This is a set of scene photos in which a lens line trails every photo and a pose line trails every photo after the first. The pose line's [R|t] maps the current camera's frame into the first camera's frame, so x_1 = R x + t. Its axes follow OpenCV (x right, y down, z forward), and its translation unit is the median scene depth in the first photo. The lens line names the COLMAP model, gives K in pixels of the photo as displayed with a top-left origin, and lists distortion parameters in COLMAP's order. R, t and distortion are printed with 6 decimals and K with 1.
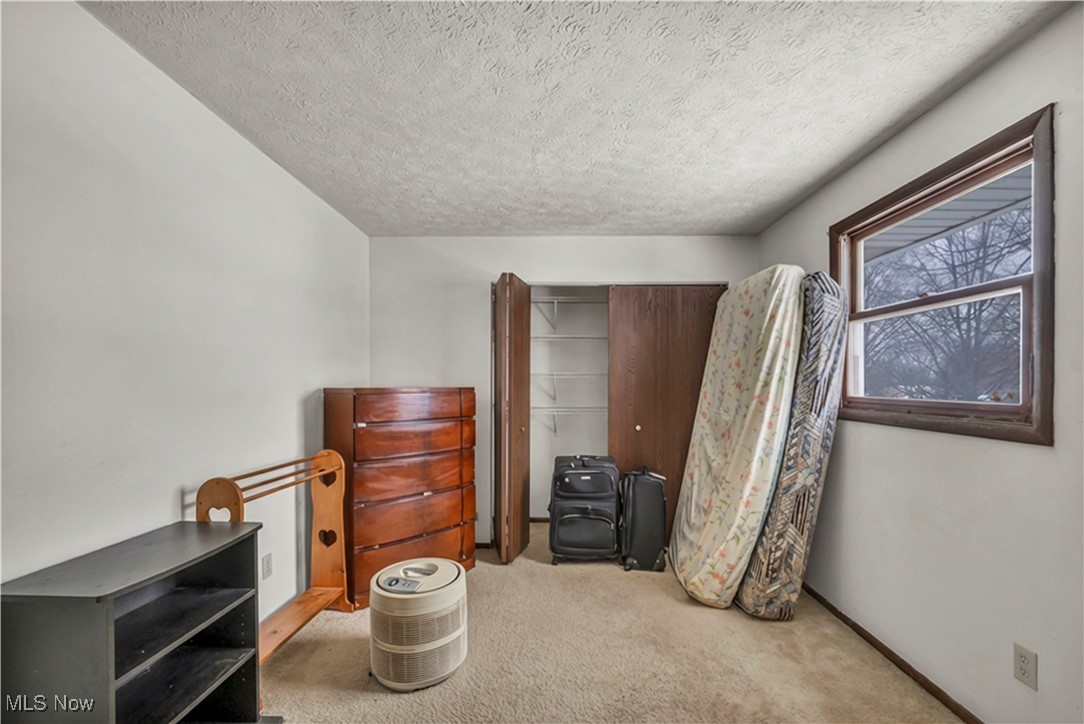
lens RADIAL K [[461.1, 0, 542.7], [0, 461.1, 392.6], [0, 0, 1]] dist [-0.001594, -0.000363]
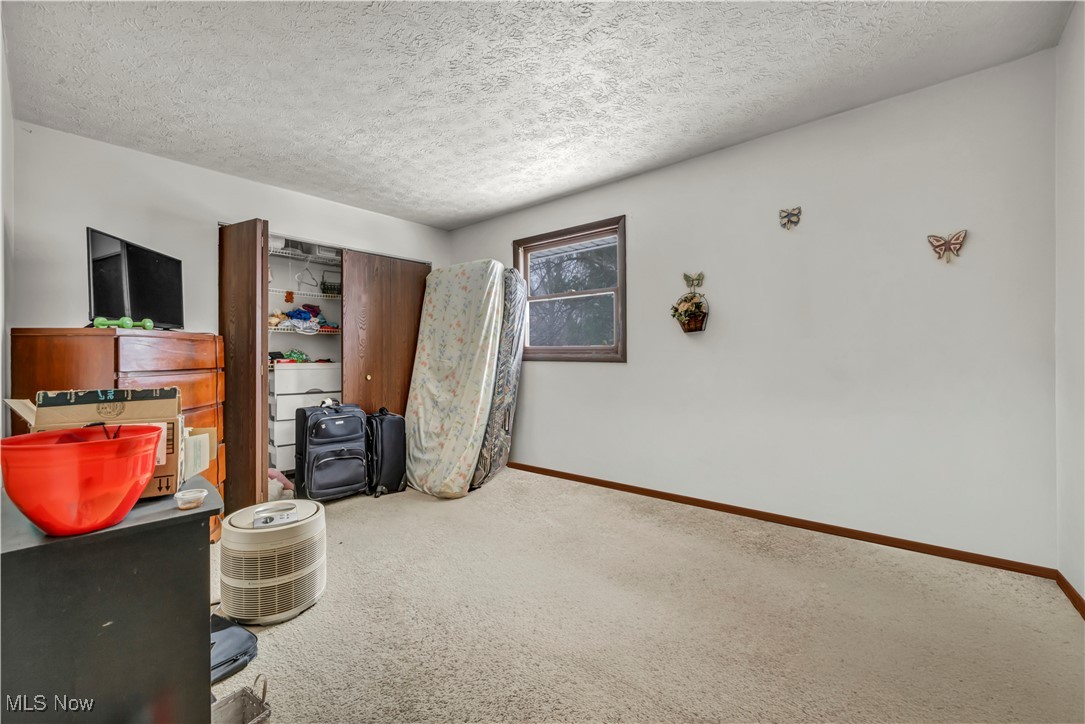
lens RADIAL K [[455.7, 0, 542.5], [0, 455.7, 362.0], [0, 0, 1]] dist [0.000218, 0.000137]
pose [[0.633452, -0.013663, 0.773662, -0.535831], [0.017327, 0.999844, 0.003470, 0.056431], [-0.773588, 0.011207, 0.633590, -0.071883]]
